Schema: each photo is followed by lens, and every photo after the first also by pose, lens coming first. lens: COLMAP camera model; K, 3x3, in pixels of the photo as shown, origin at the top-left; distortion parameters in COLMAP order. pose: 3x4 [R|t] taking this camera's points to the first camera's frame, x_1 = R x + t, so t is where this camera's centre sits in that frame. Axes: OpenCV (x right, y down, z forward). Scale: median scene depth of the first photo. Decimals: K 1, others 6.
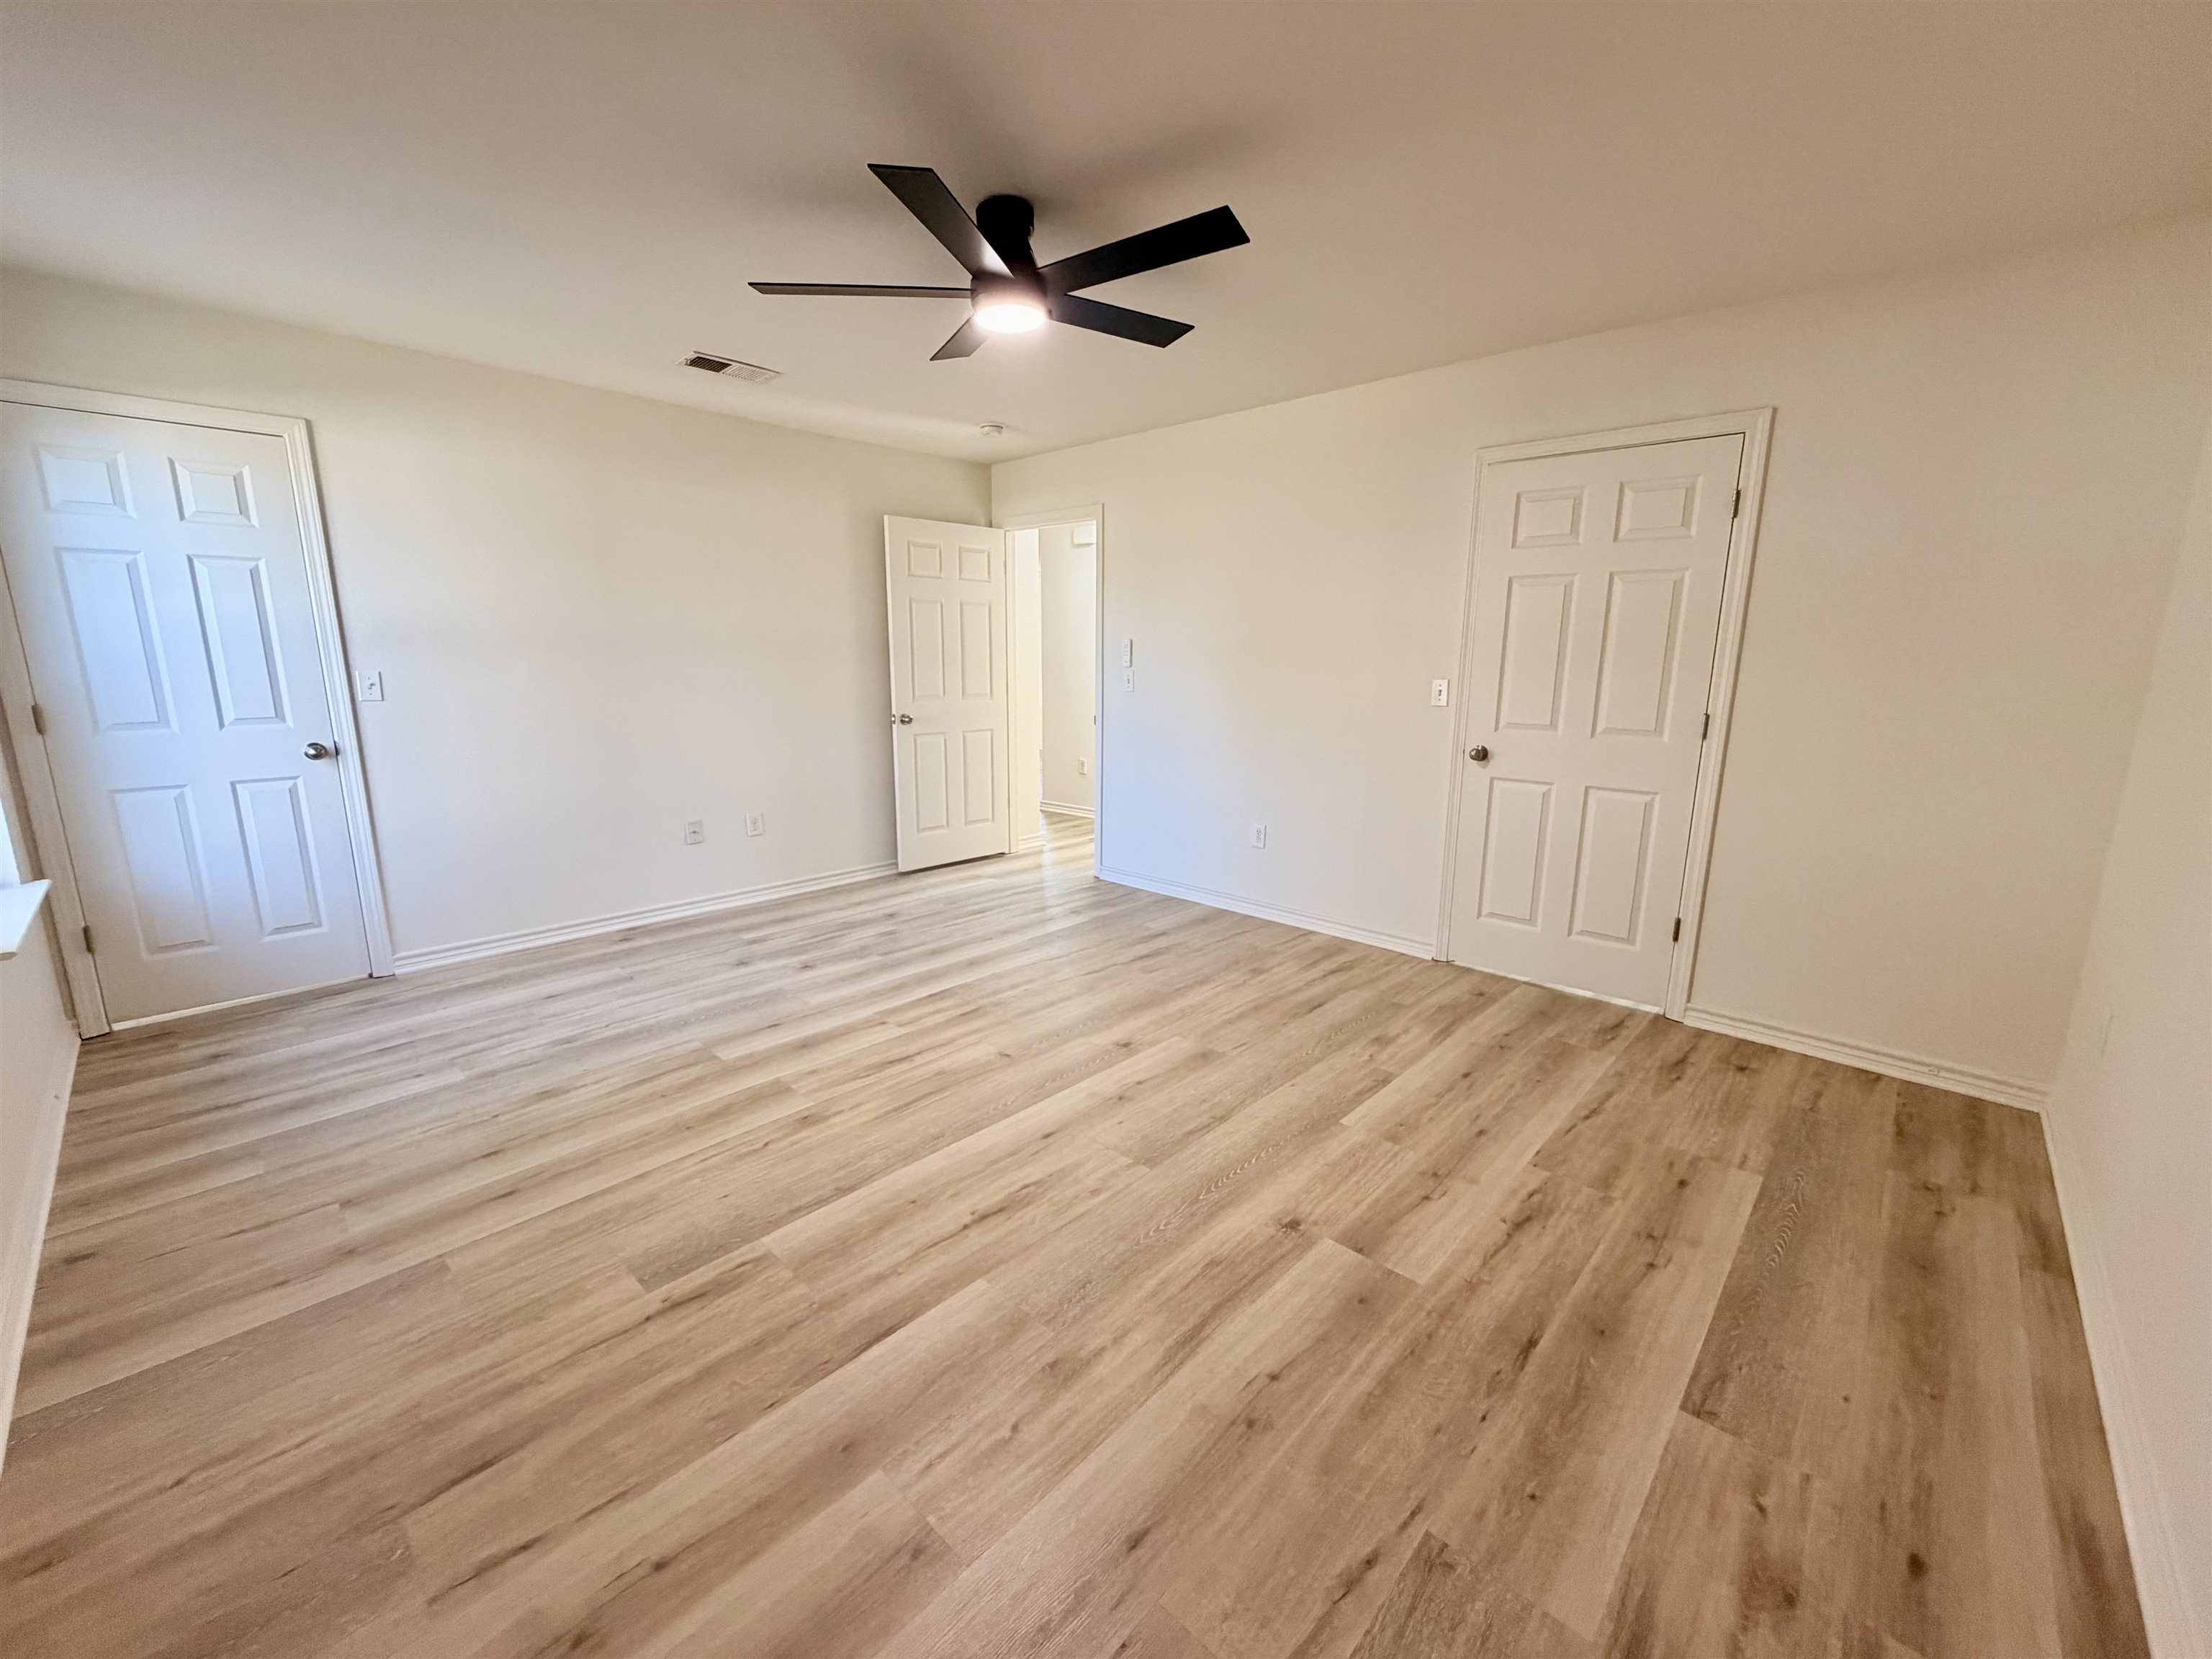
lens RADIAL K [[891.7, 0, 1099.9], [0, 891.7, 821.9], [0, 0, 1]] dist [0.000092, 0.000358]
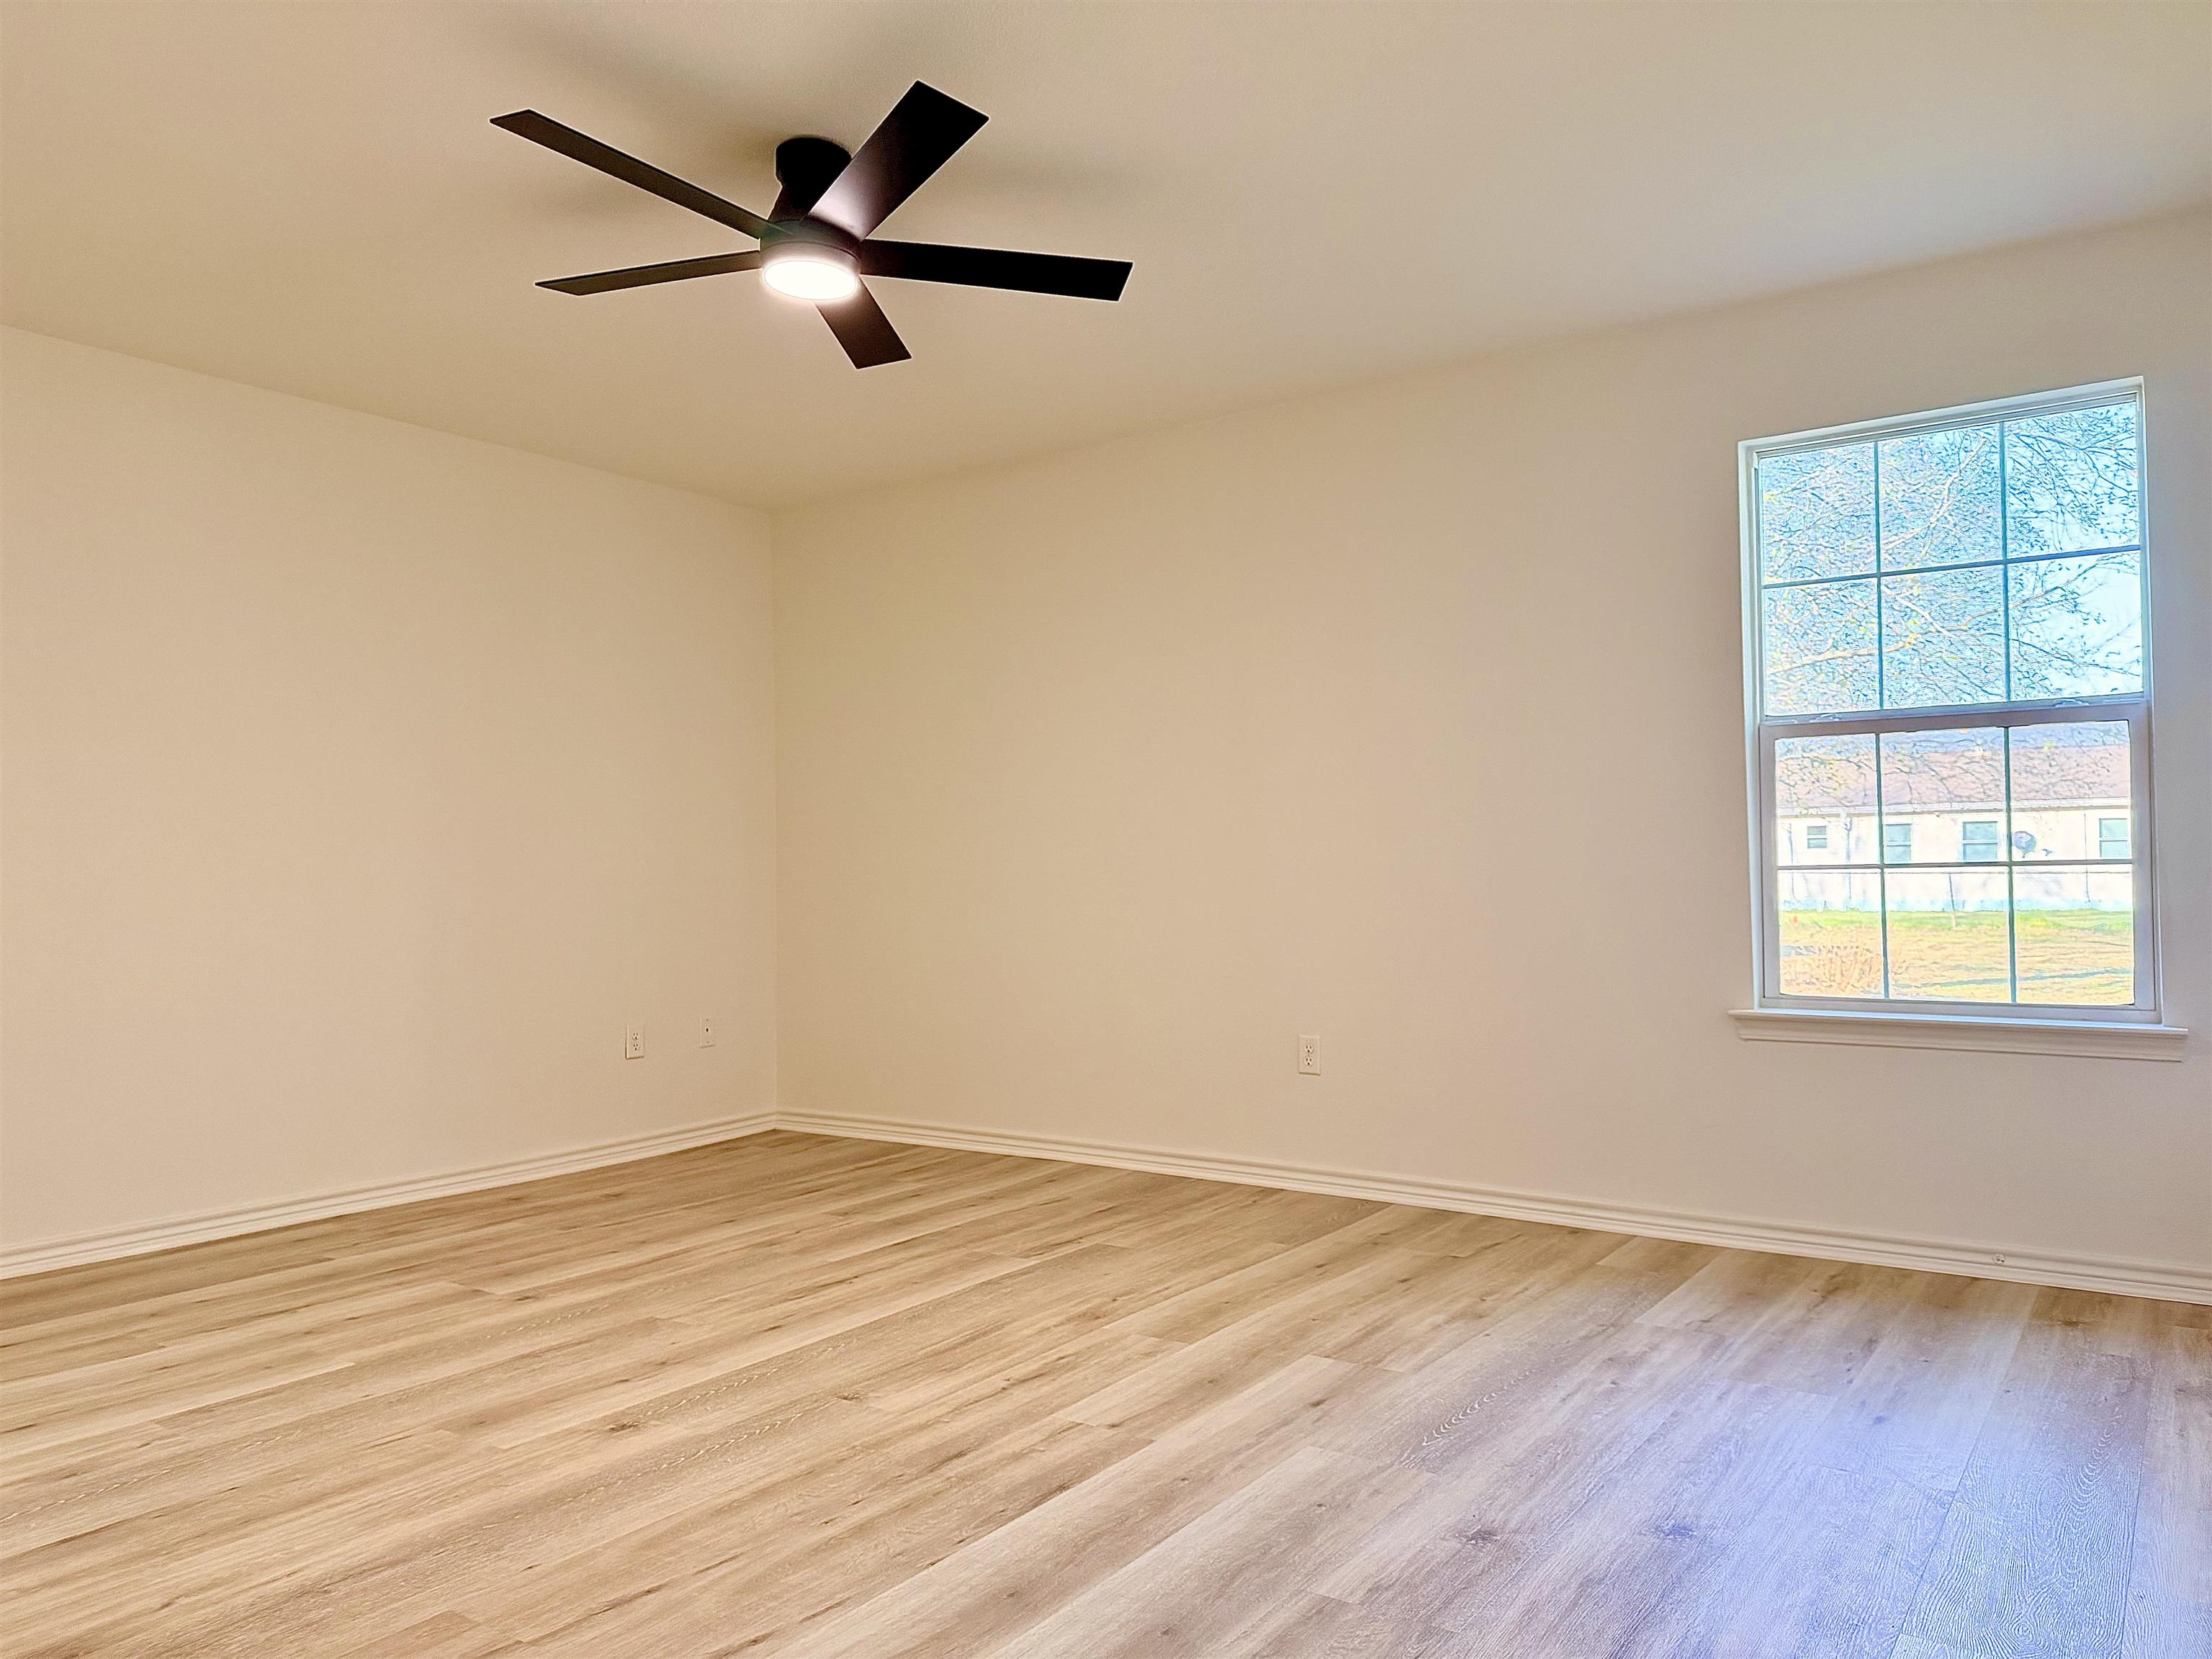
lens RADIAL K [[1559.2, 0, 1105.8], [0, 1559.2, 826.6], [0, 0, 1]] dist [0.031113, -0.008150]
pose [[-0.989190, 0.000655, -0.146636, -0.130758], [-0.022438, 0.987537, 0.155777, -0.277225], [0.144910, 0.157383, -0.976848, 2.103432]]
